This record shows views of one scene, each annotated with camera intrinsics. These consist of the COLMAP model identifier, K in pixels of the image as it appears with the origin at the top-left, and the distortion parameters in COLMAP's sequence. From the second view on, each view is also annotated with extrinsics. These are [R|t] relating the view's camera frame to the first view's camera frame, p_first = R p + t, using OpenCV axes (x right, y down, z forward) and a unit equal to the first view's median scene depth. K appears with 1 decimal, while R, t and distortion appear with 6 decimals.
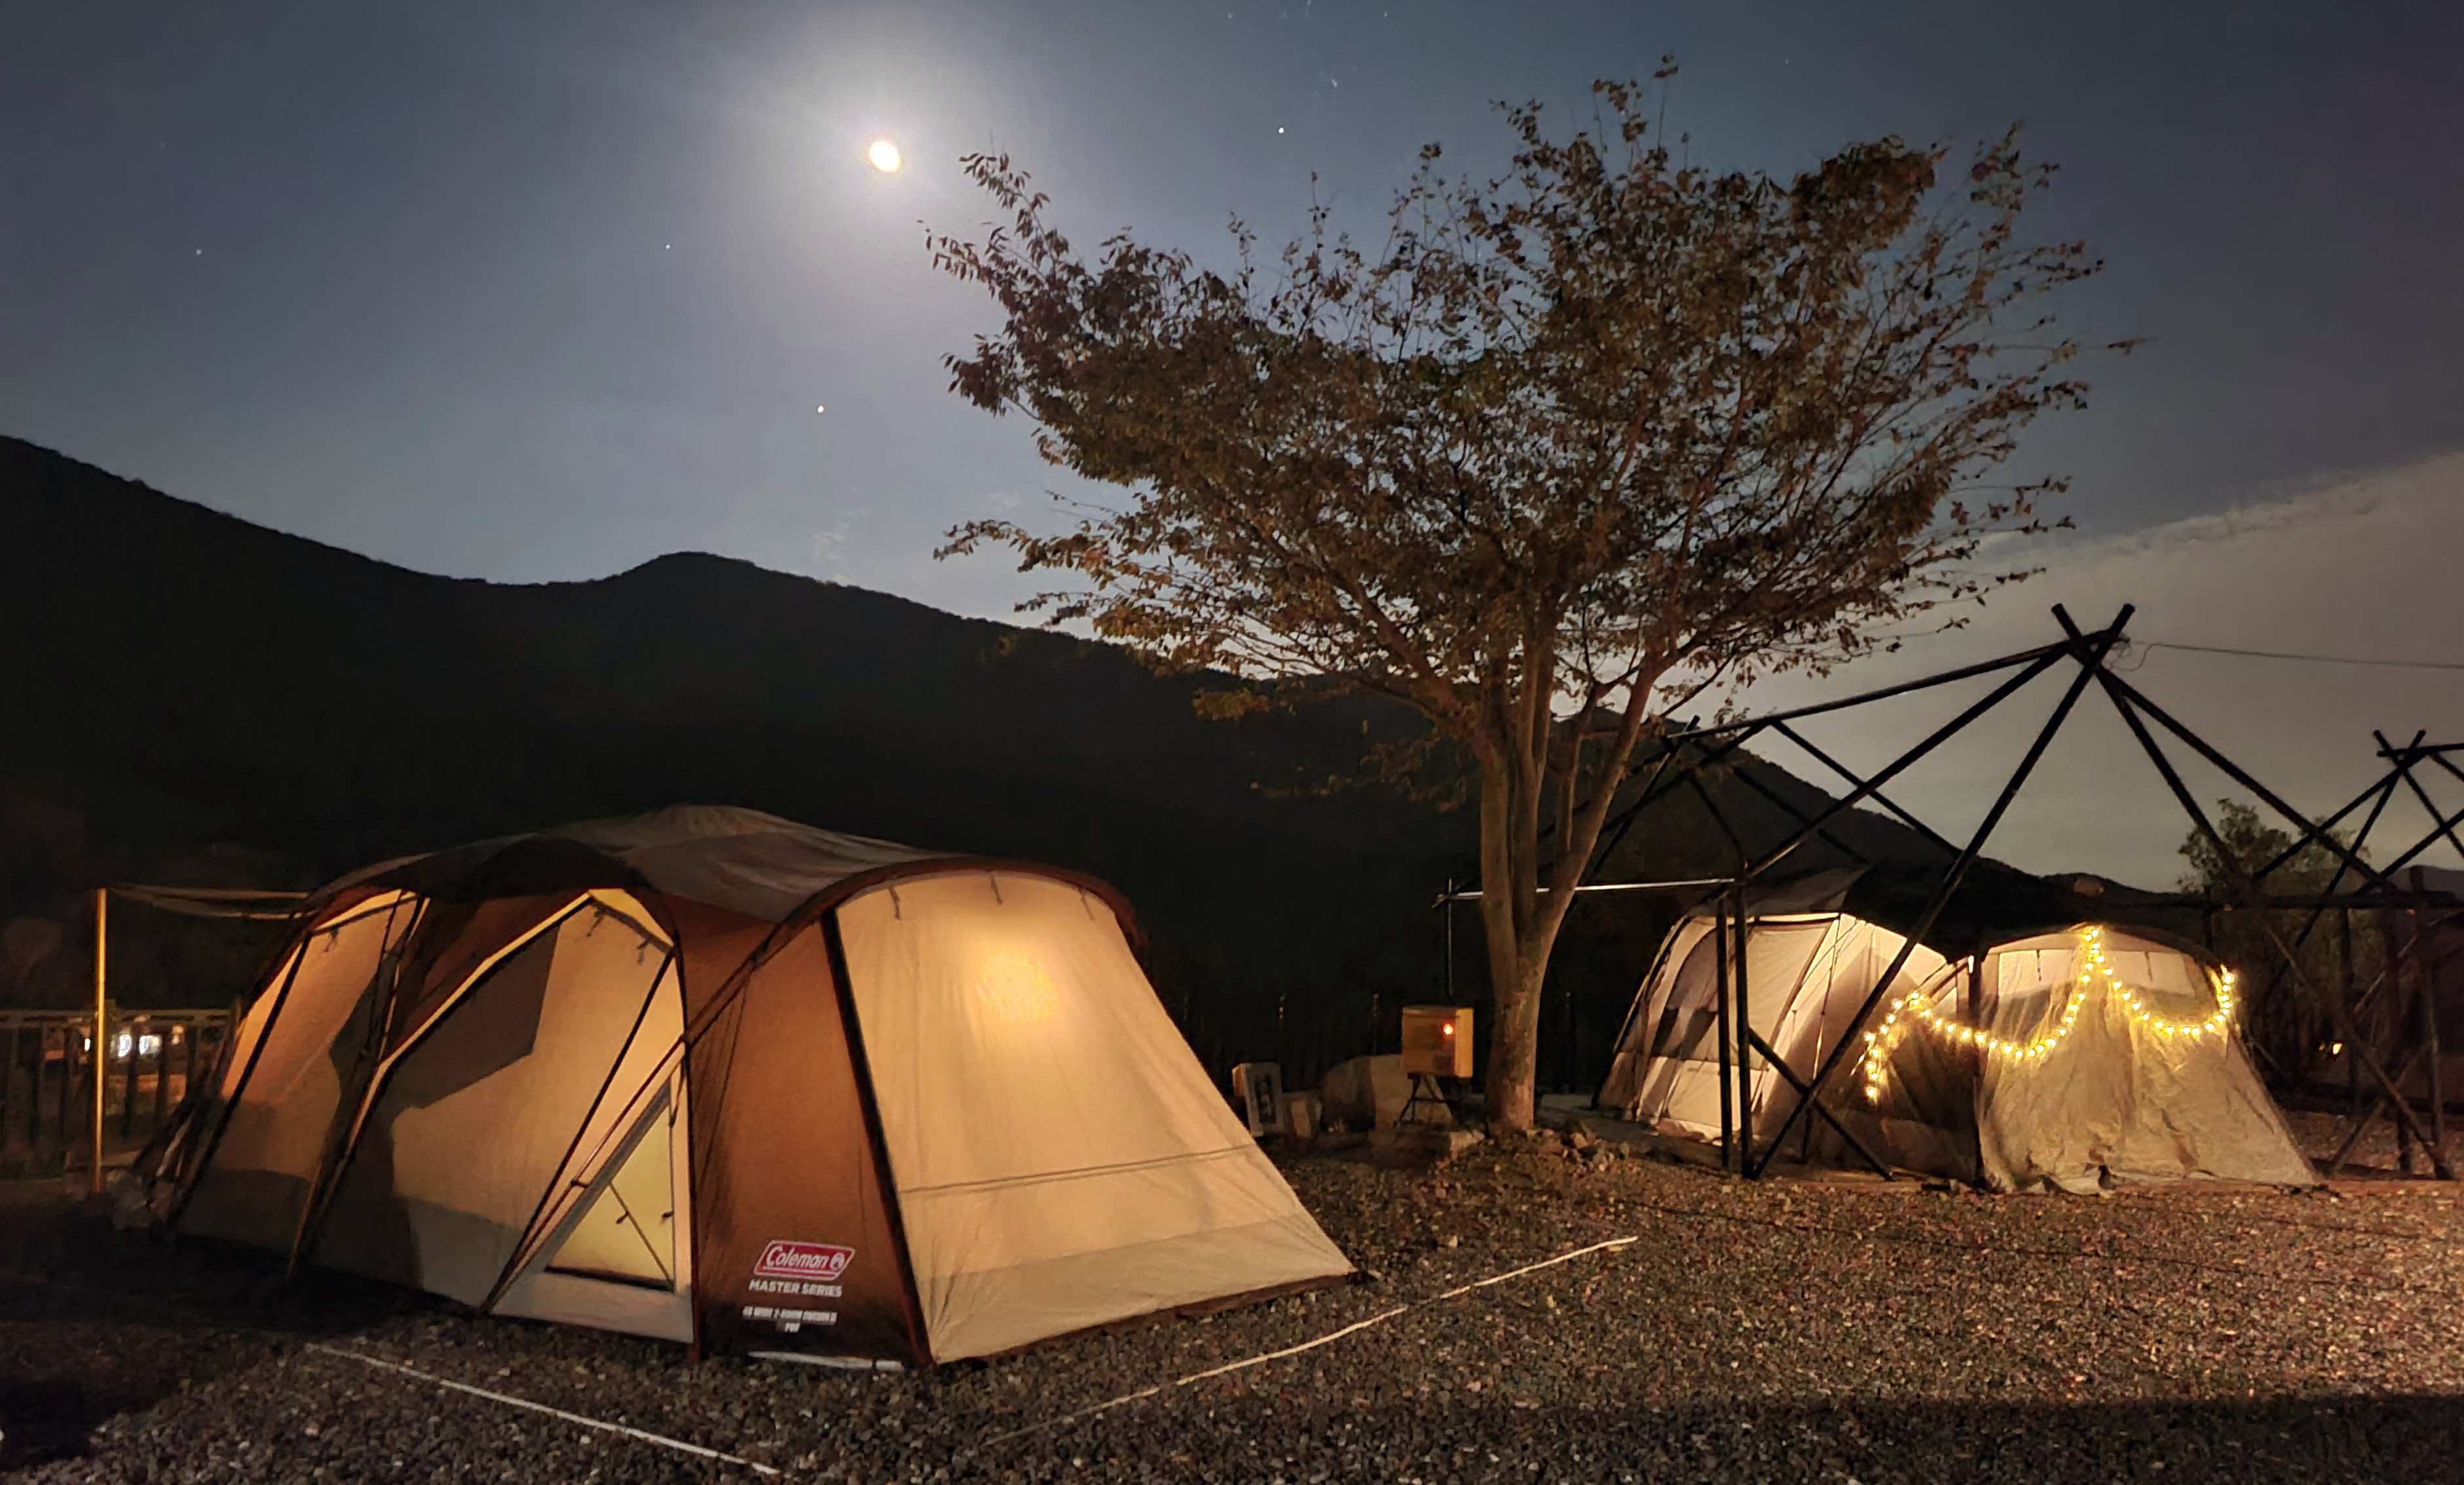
lens RADIAL K [[1953.0, 0, 1232.0], [0, 1953.0, 742.5], [0, 0, 1]] dist [0.067397, 0.000400]
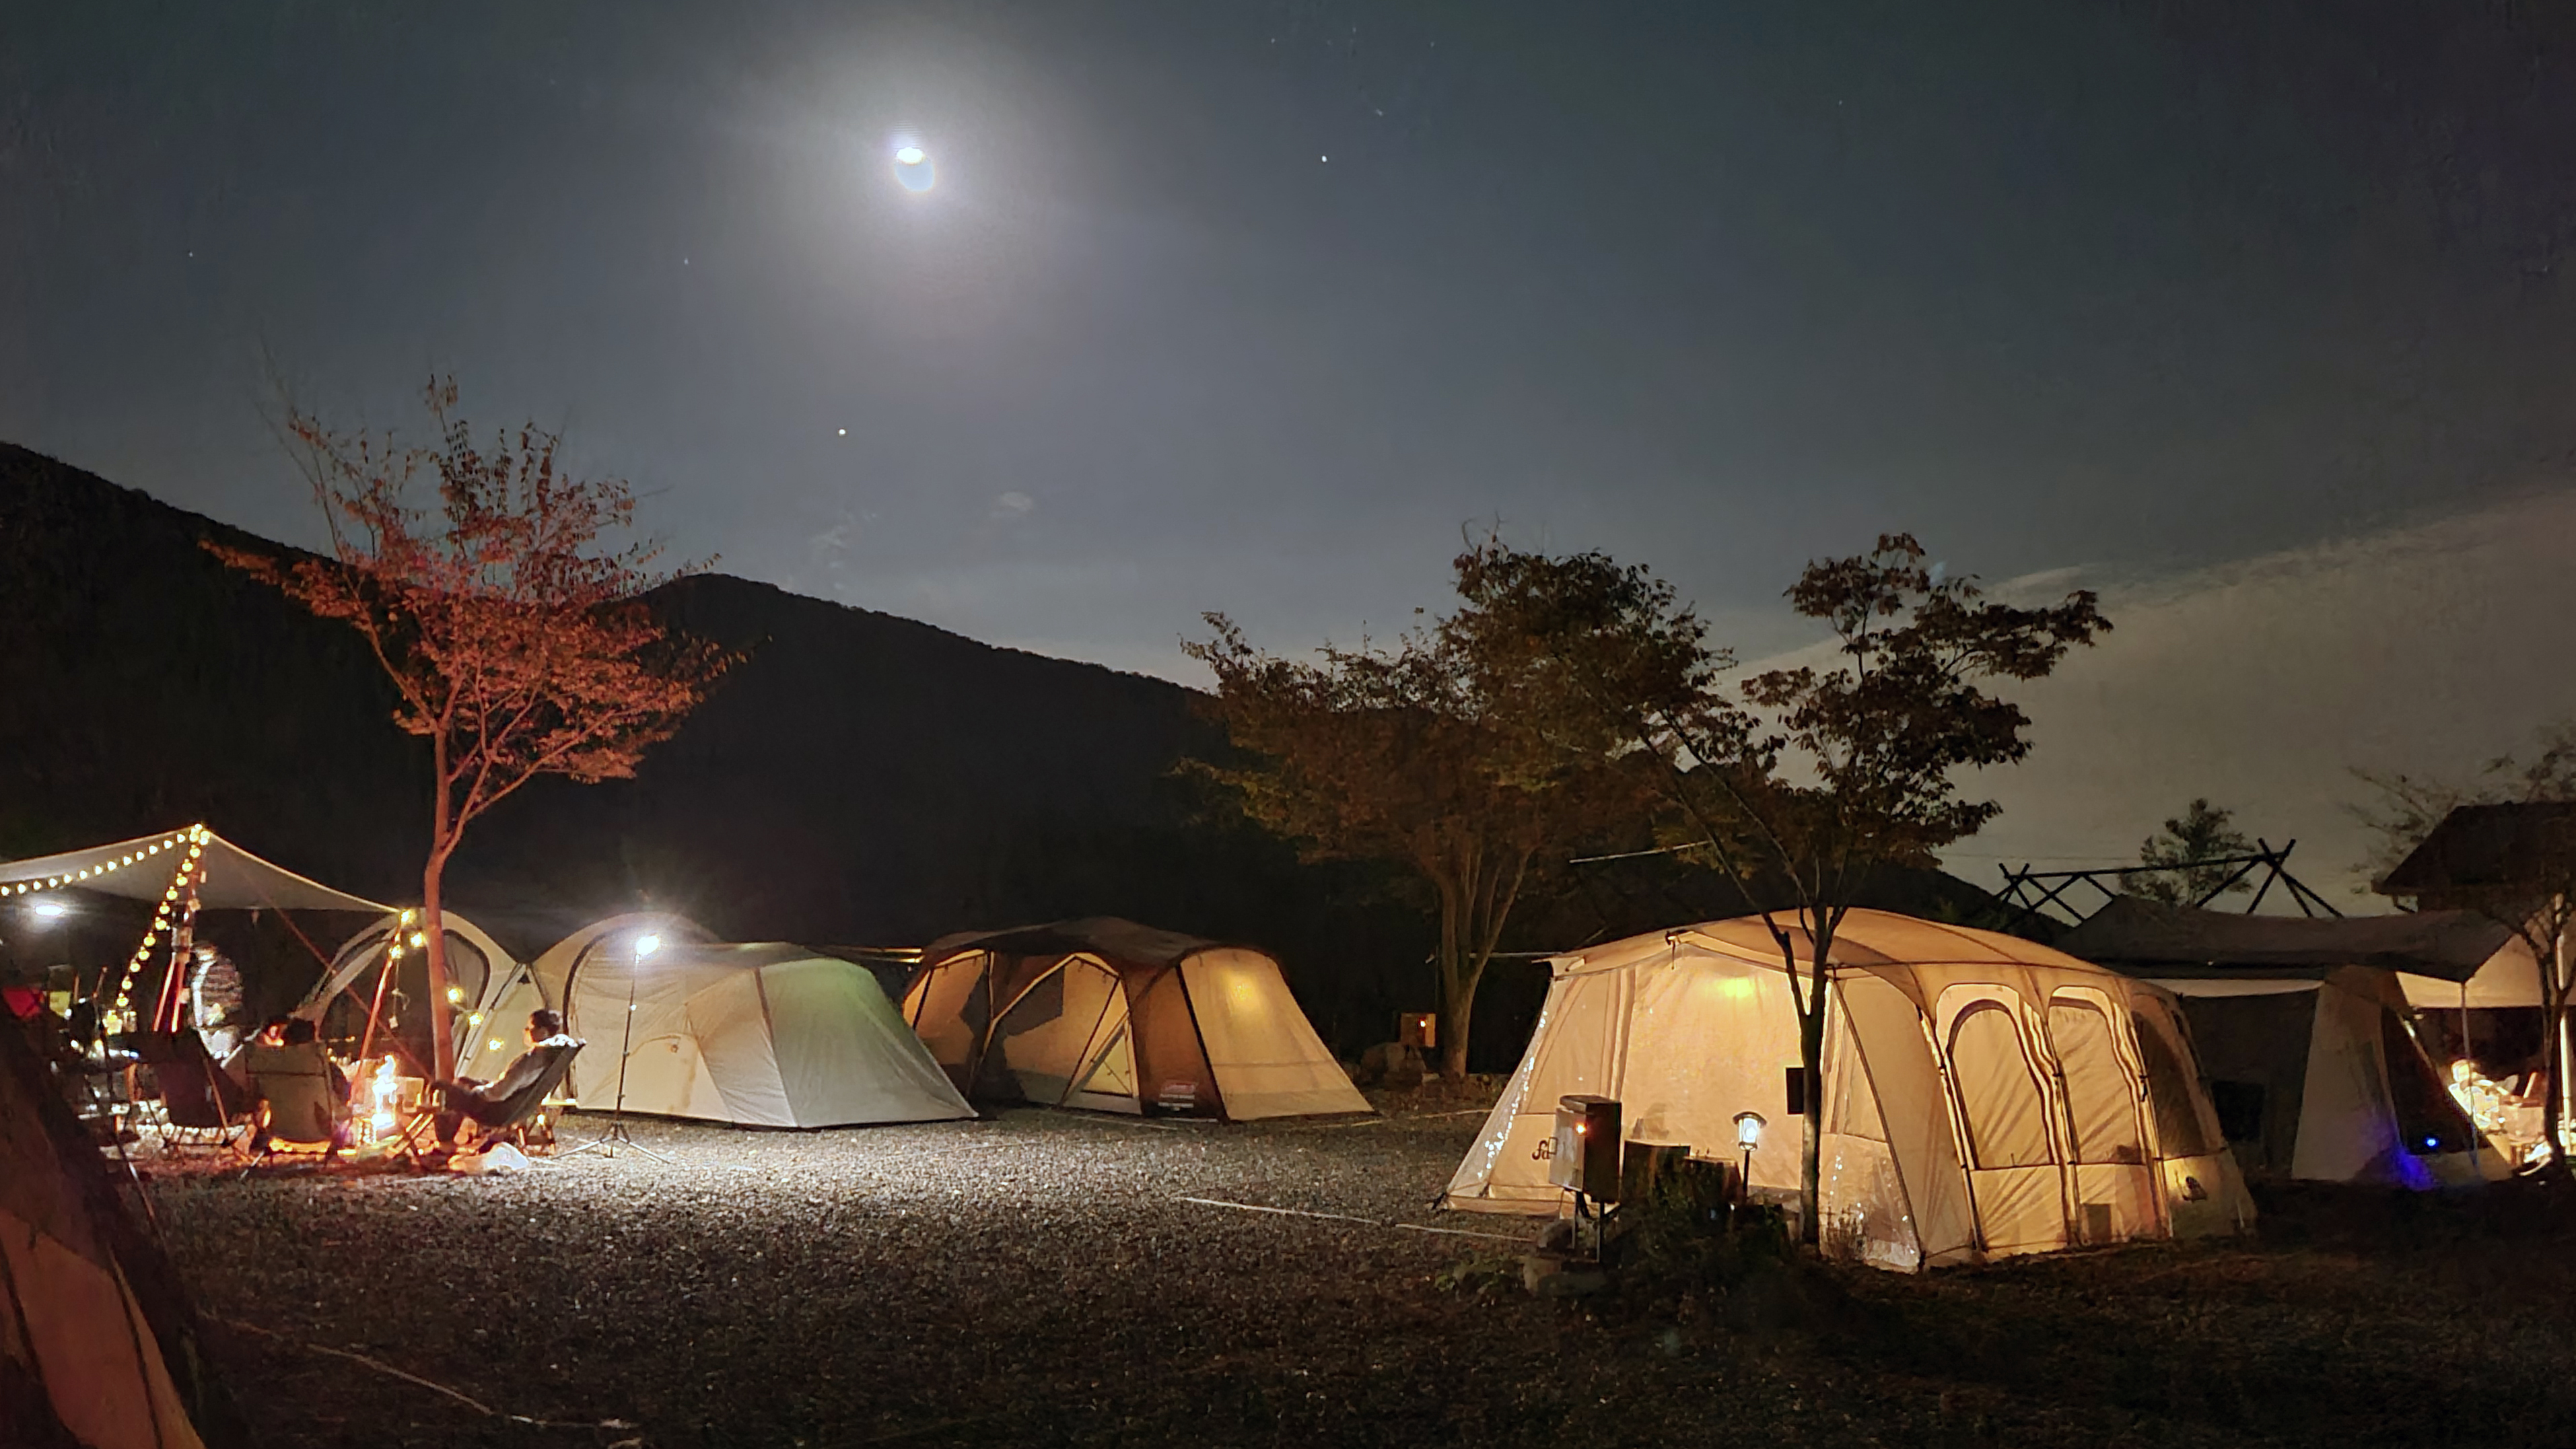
lens RADIAL K [[2014.0, 0, 1288.0], [0, 2014.0, 724.5], [0, 0, 1]] dist [0.092469, 0.001220]
pose [[0.999781, 0.018029, 0.010608, -0.086024], [-0.017739, 0.999483, -0.026831, -0.156056], [-0.011086, 0.026637, 0.999584, -1.634264]]
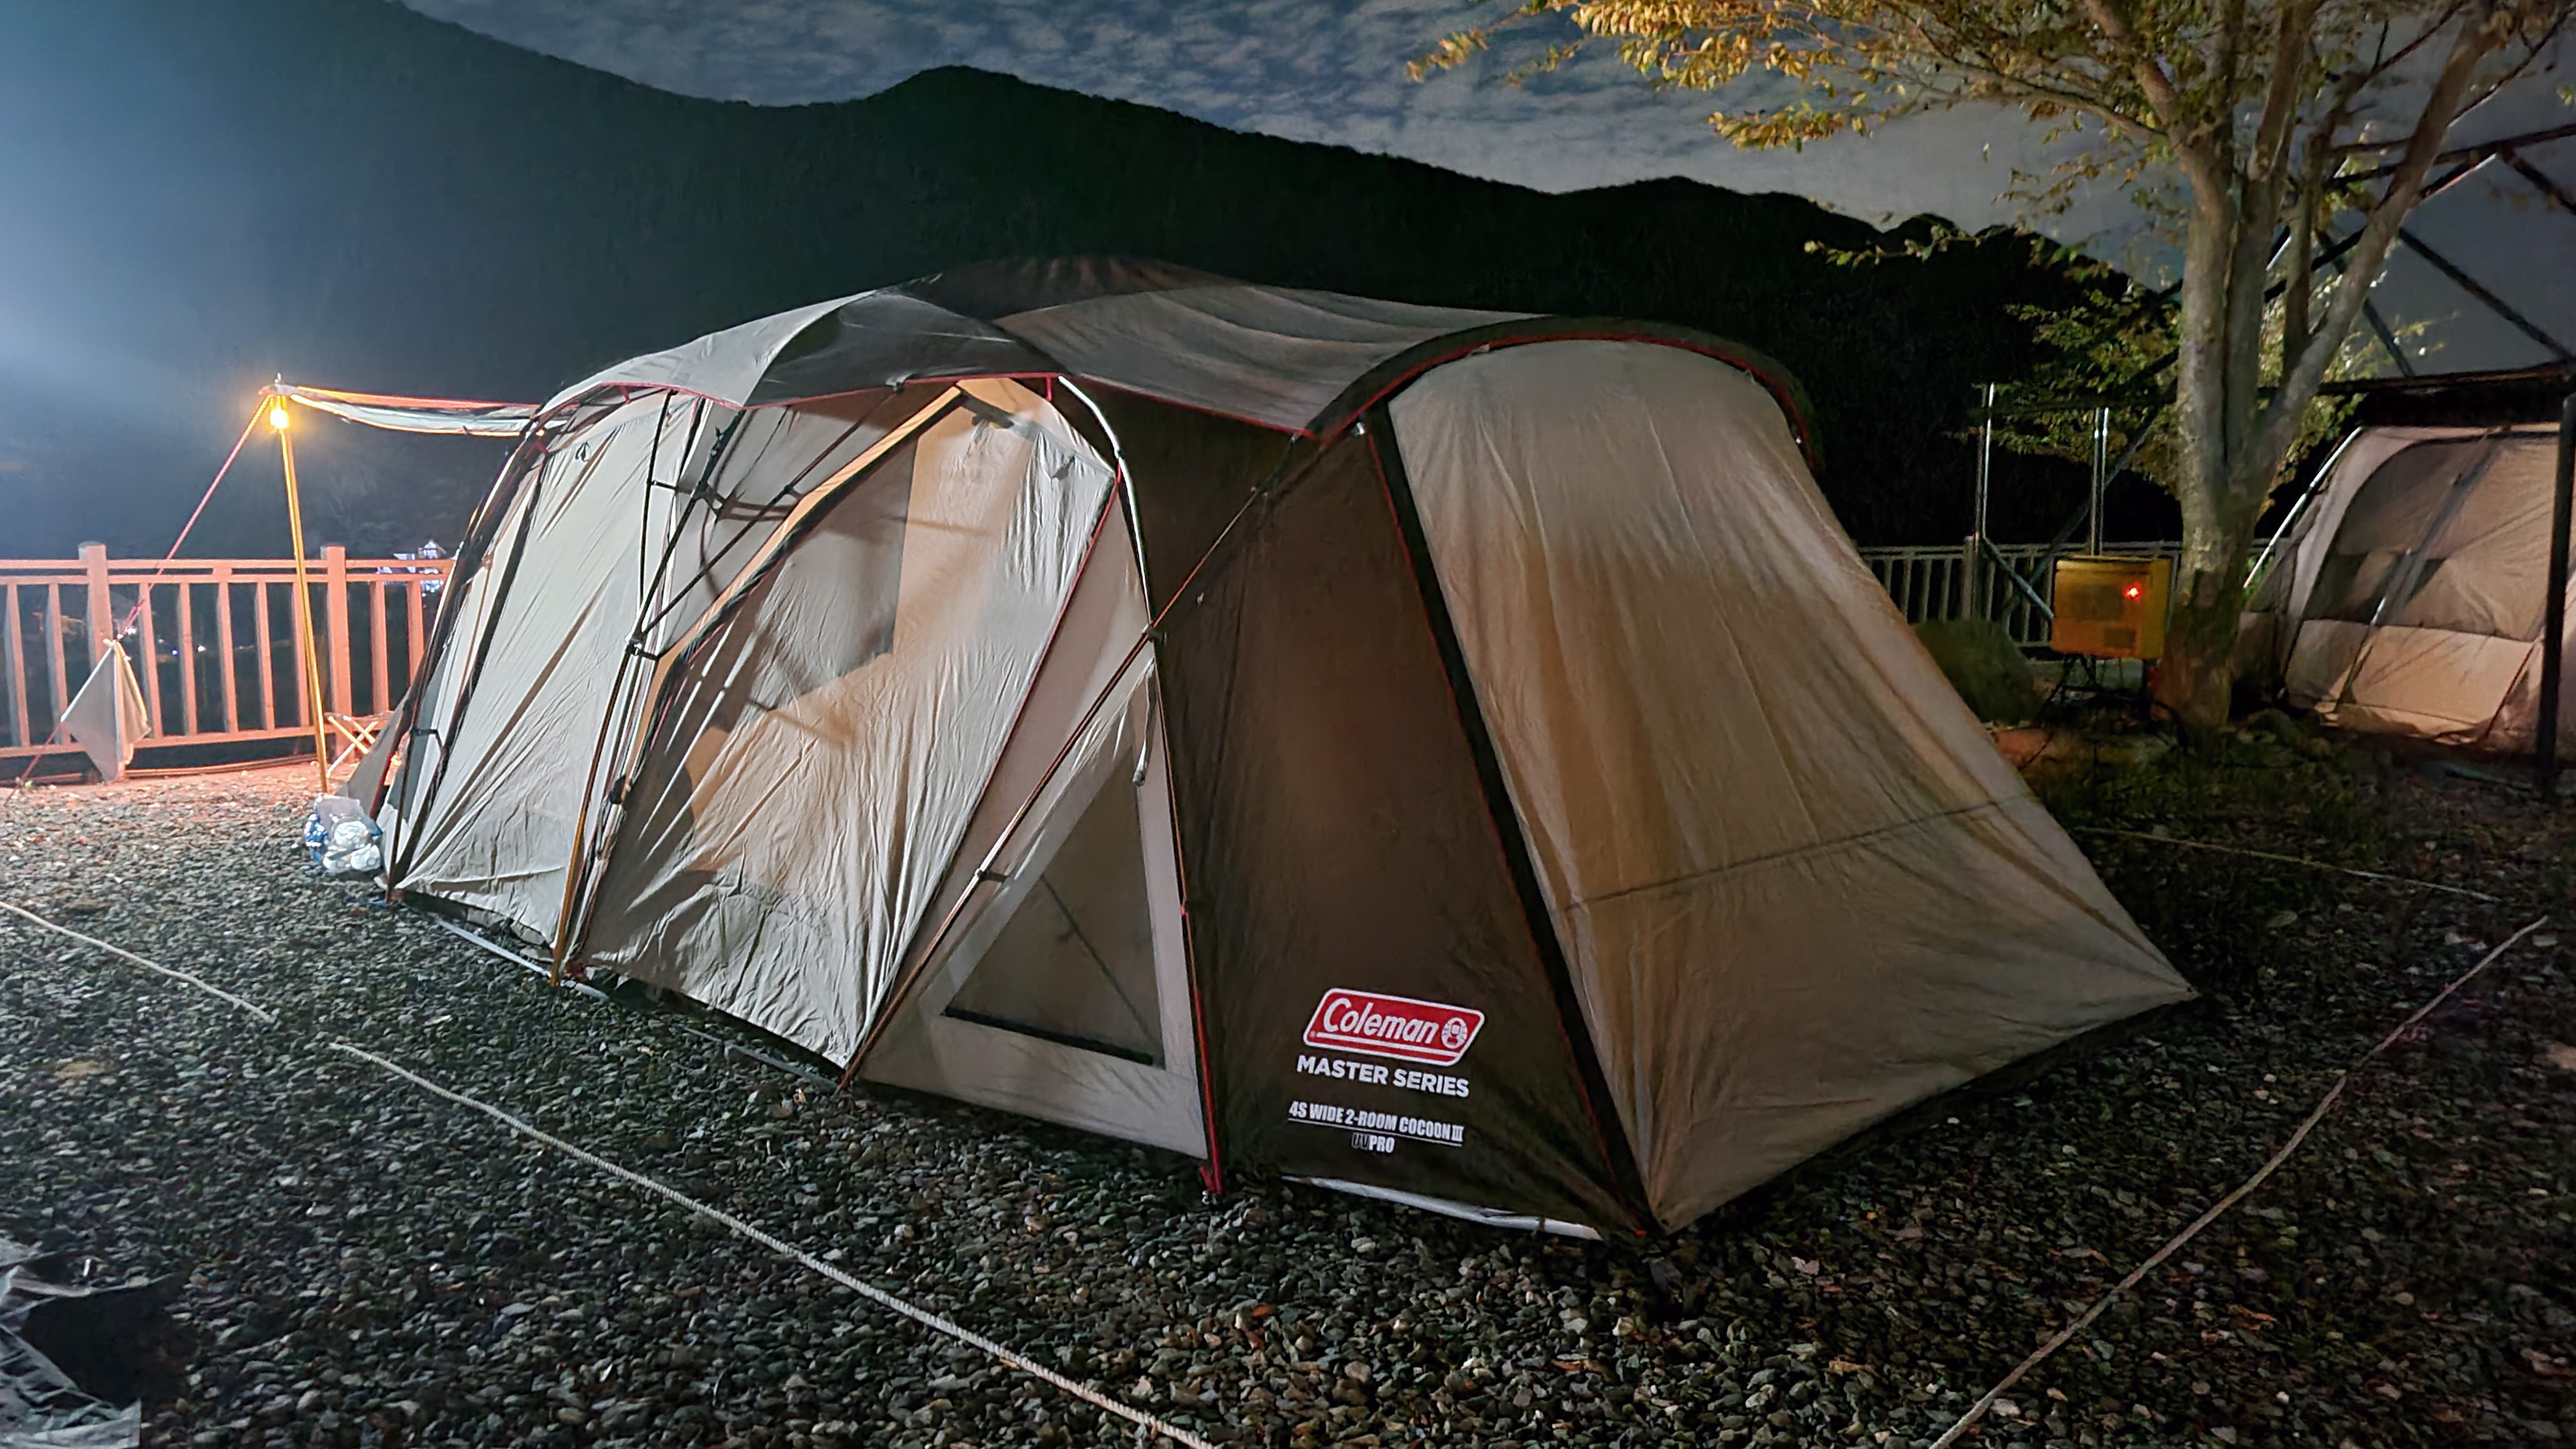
lens RADIAL K [[2014.1, 0, 1288.0], [0, 2014.1, 724.5], [0, 0, 1]] dist [0.092469, 0.001220]
pose [[0.992587, 0.007905, -0.121278, -0.150681], [0.018820, 0.975848, 0.217637, 0.044843], [0.120069, -0.218306, 0.968466, 0.387393]]
